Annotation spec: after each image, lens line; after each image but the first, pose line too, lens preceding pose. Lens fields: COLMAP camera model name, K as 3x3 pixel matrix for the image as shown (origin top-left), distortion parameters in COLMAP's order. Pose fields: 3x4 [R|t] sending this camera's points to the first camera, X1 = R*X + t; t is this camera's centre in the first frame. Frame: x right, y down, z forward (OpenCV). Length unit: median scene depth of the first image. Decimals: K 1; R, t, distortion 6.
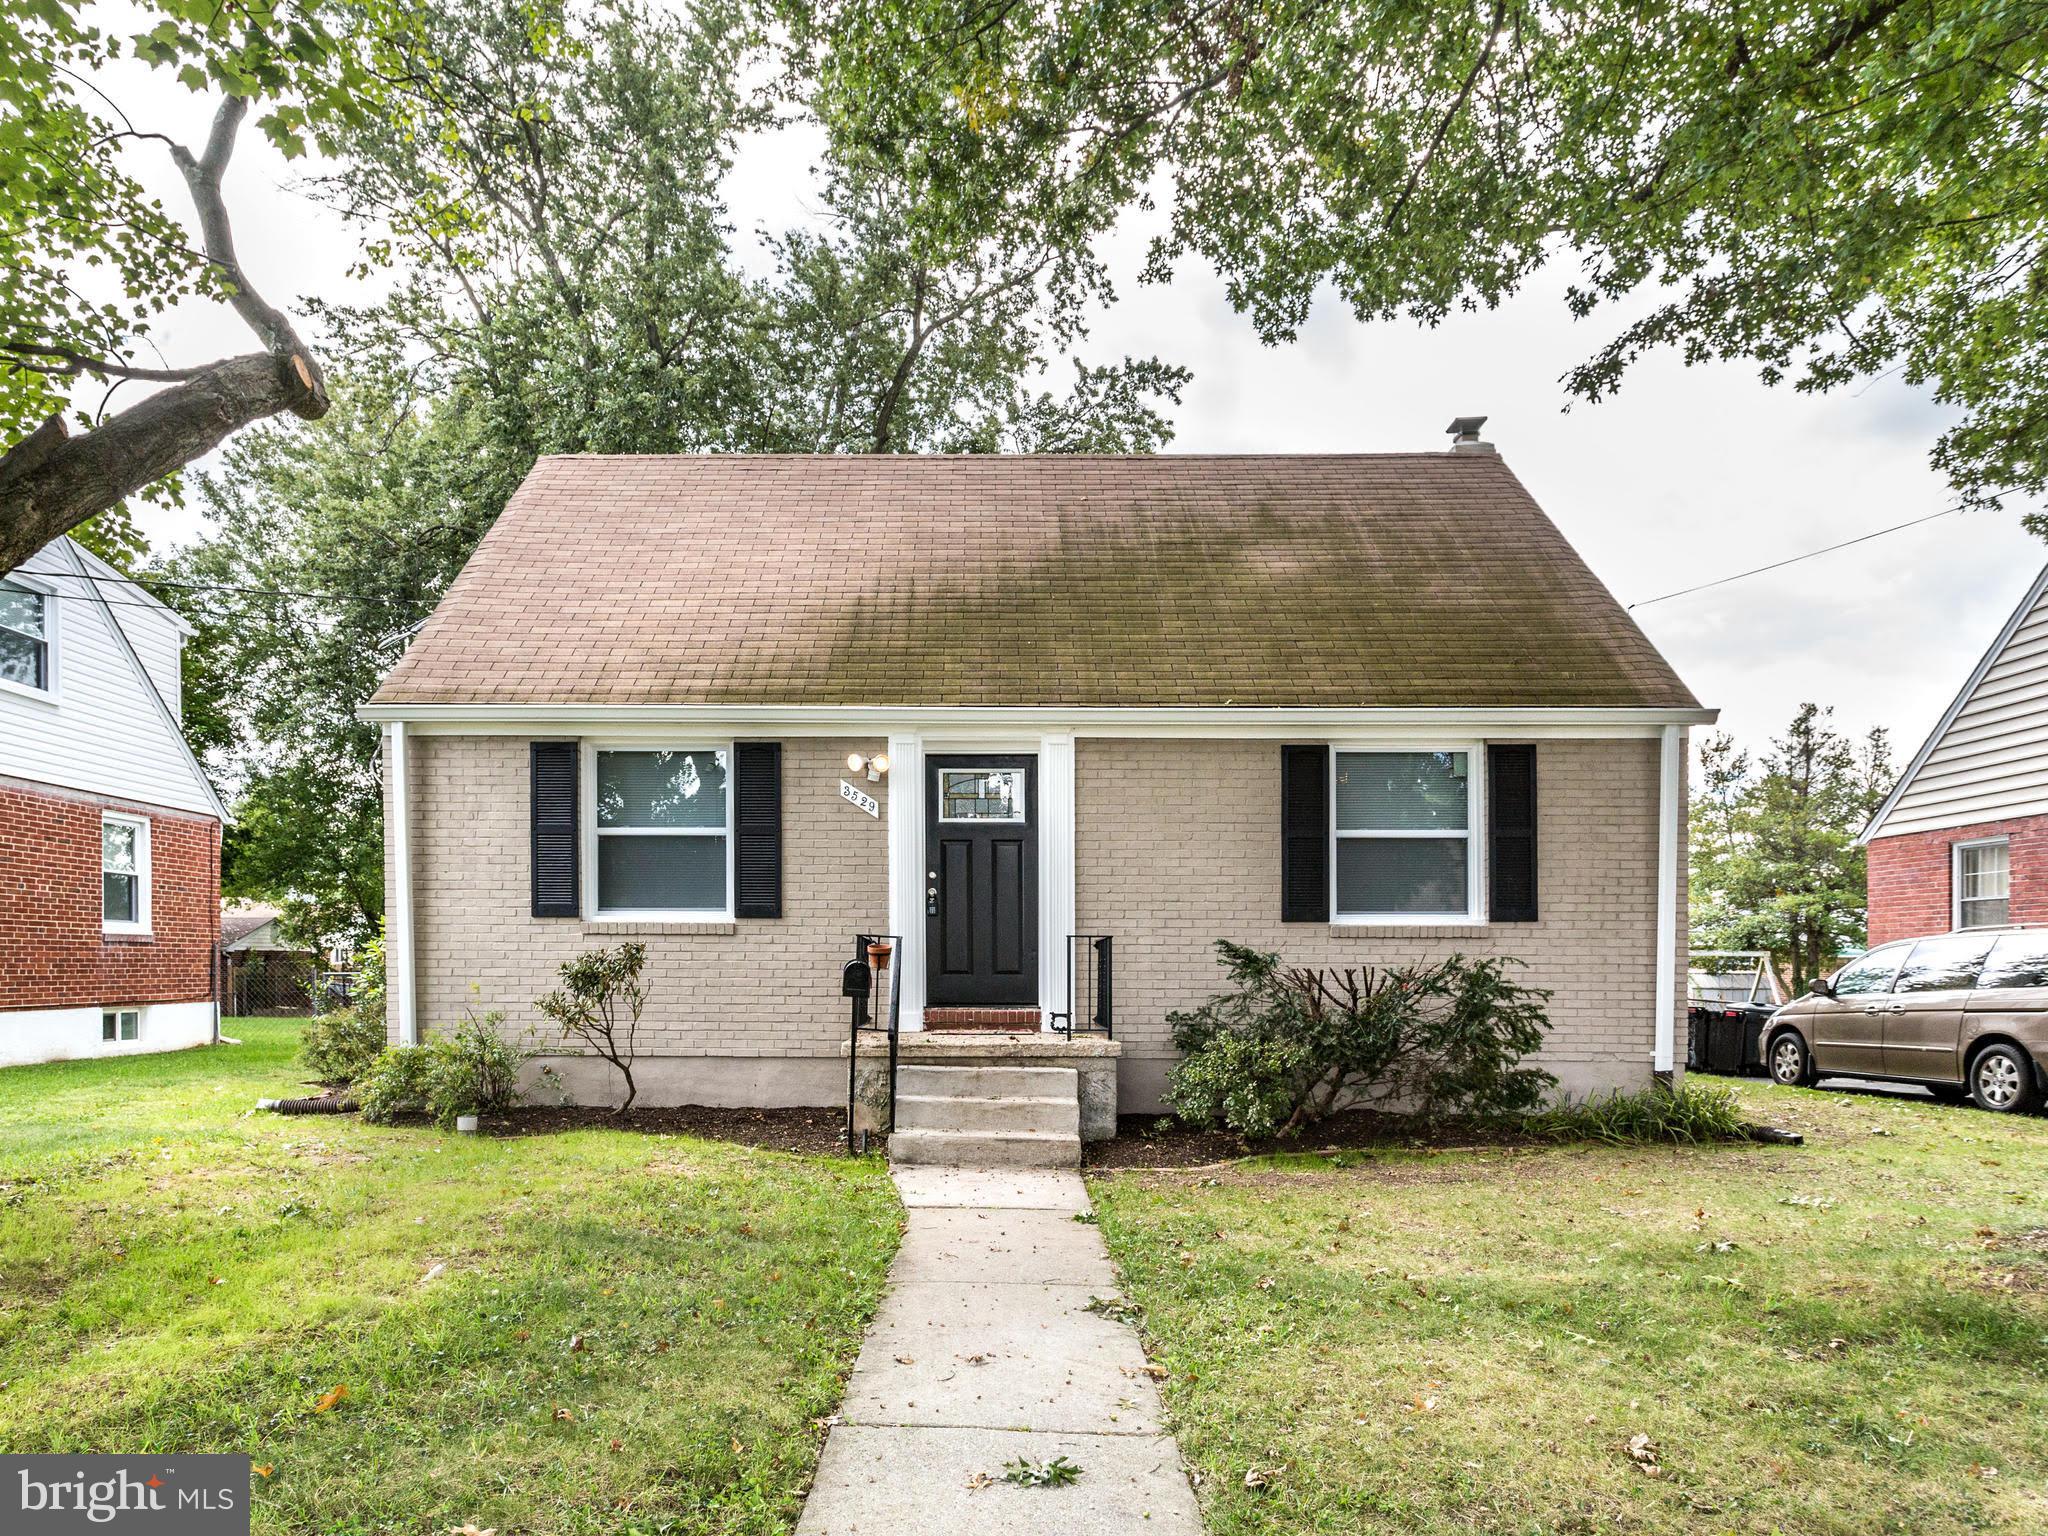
lens RADIAL K [[1184.7, 0, 1023.8], [0, 1184.7, 886.2], [0, 0, 1]] dist [-0.021003, 0.001076]
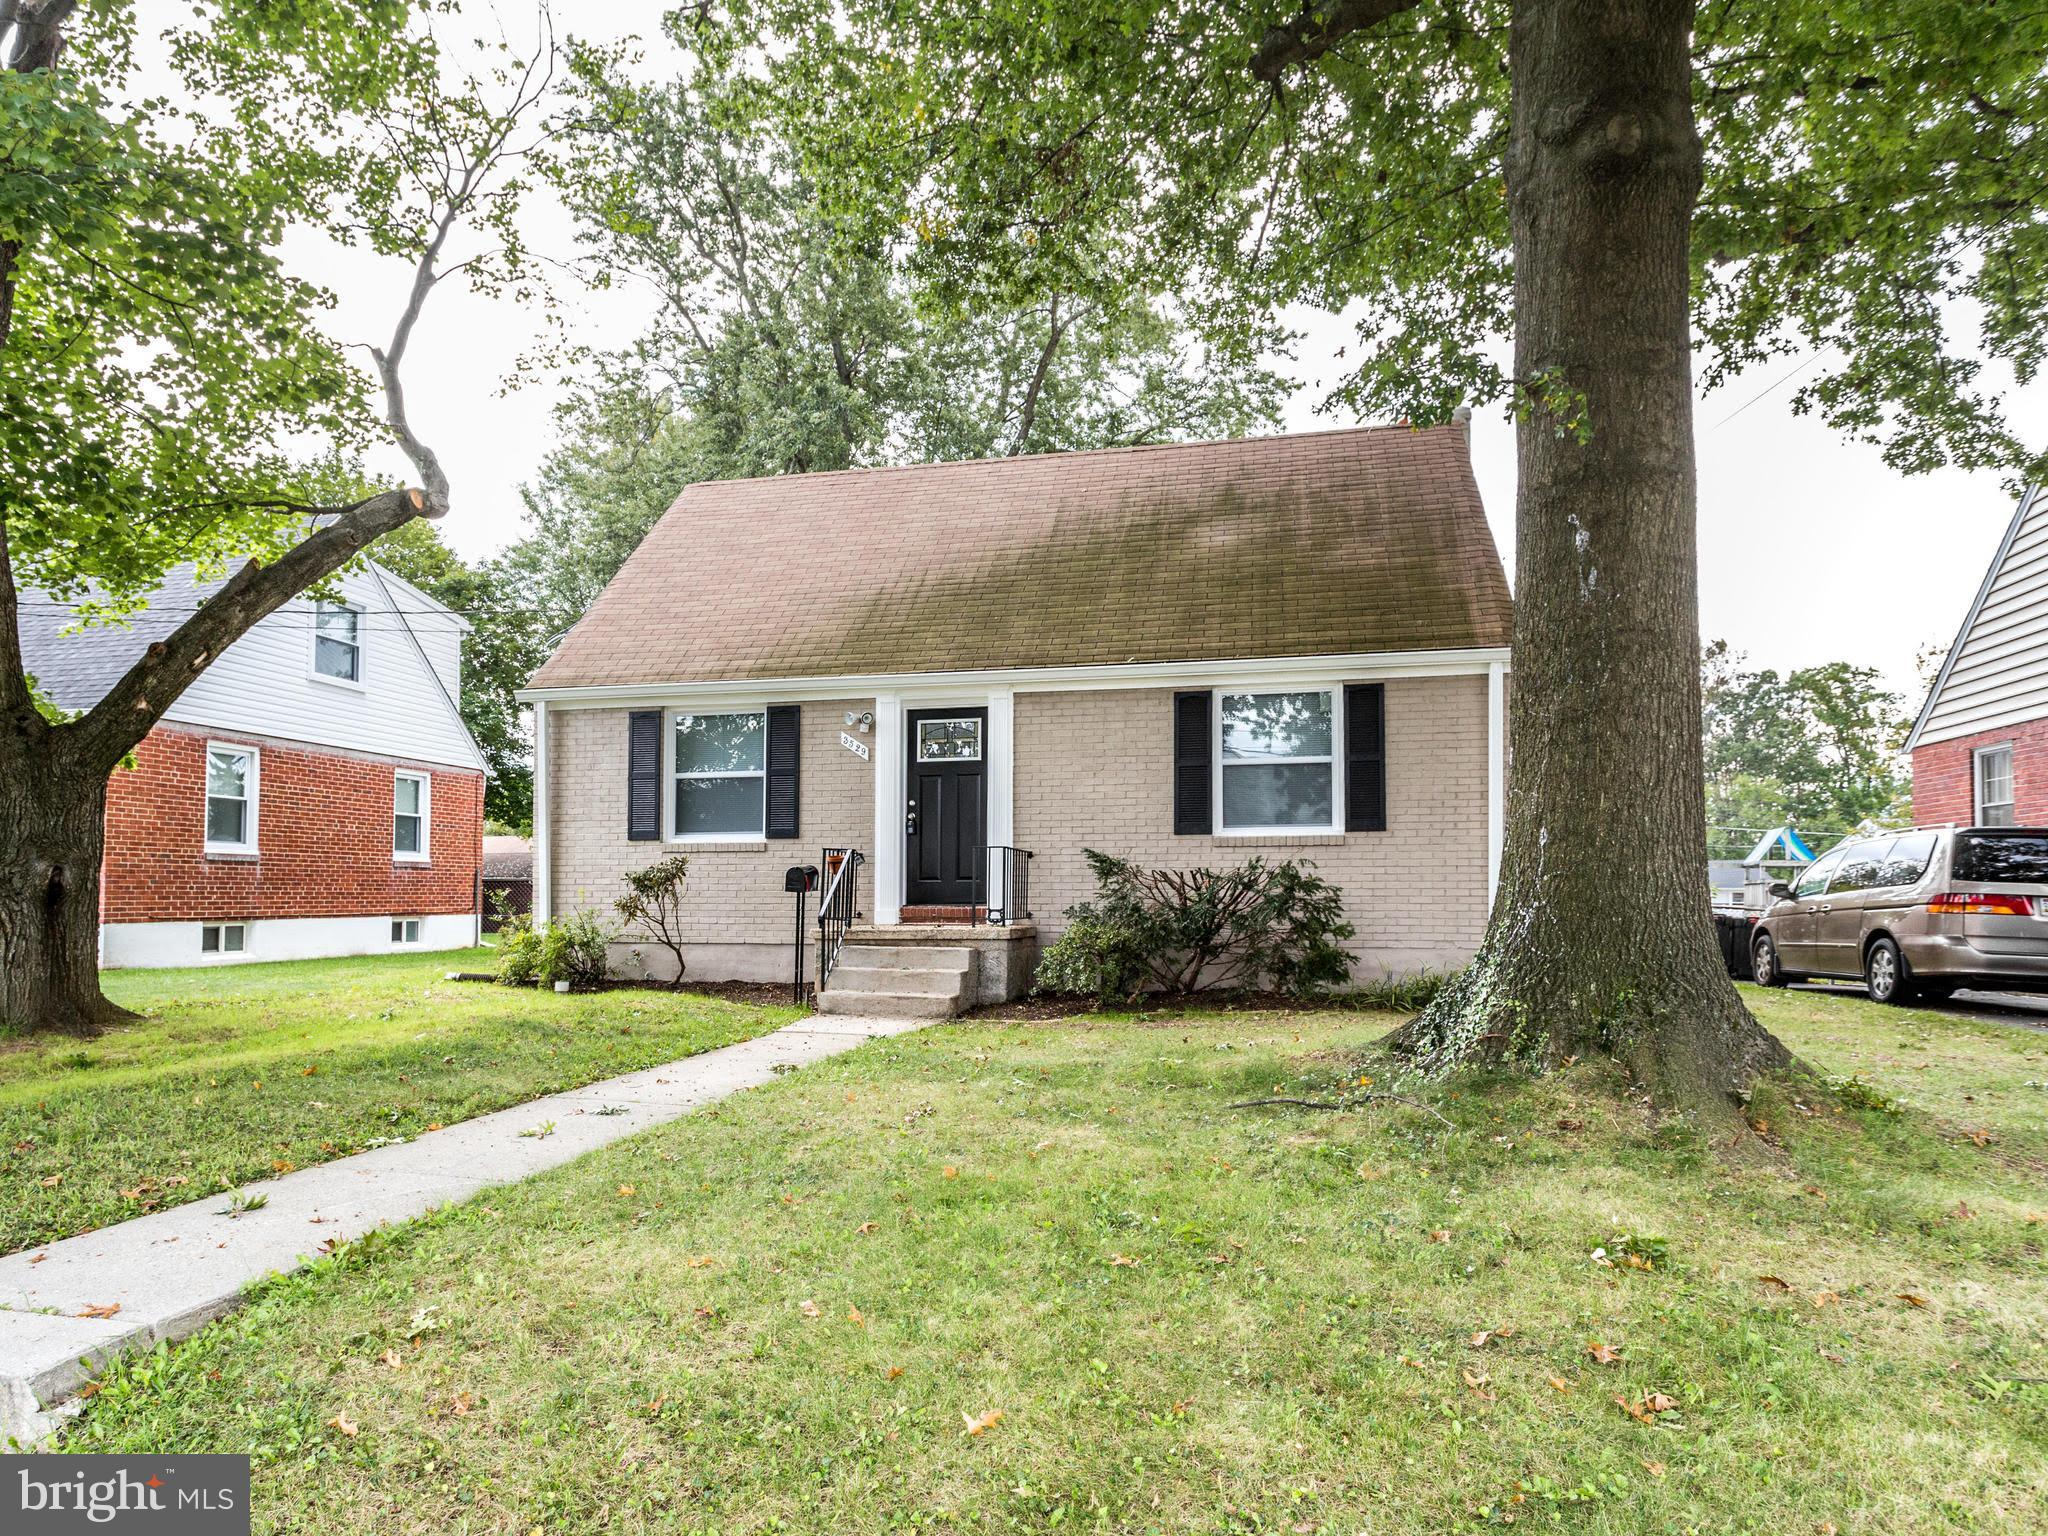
lens RADIAL K [[1131.7, 0, 1008.3], [0, 1131.7, 753.2], [0, 0, 1]] dist [-0.052095, 0.034073]
pose [[0.978712, -0.030623, -0.202940, 0.275623], [0.019135, 0.998114, -0.058333, 0.009910], [0.204344, 0.053208, 0.977452, -0.182341]]
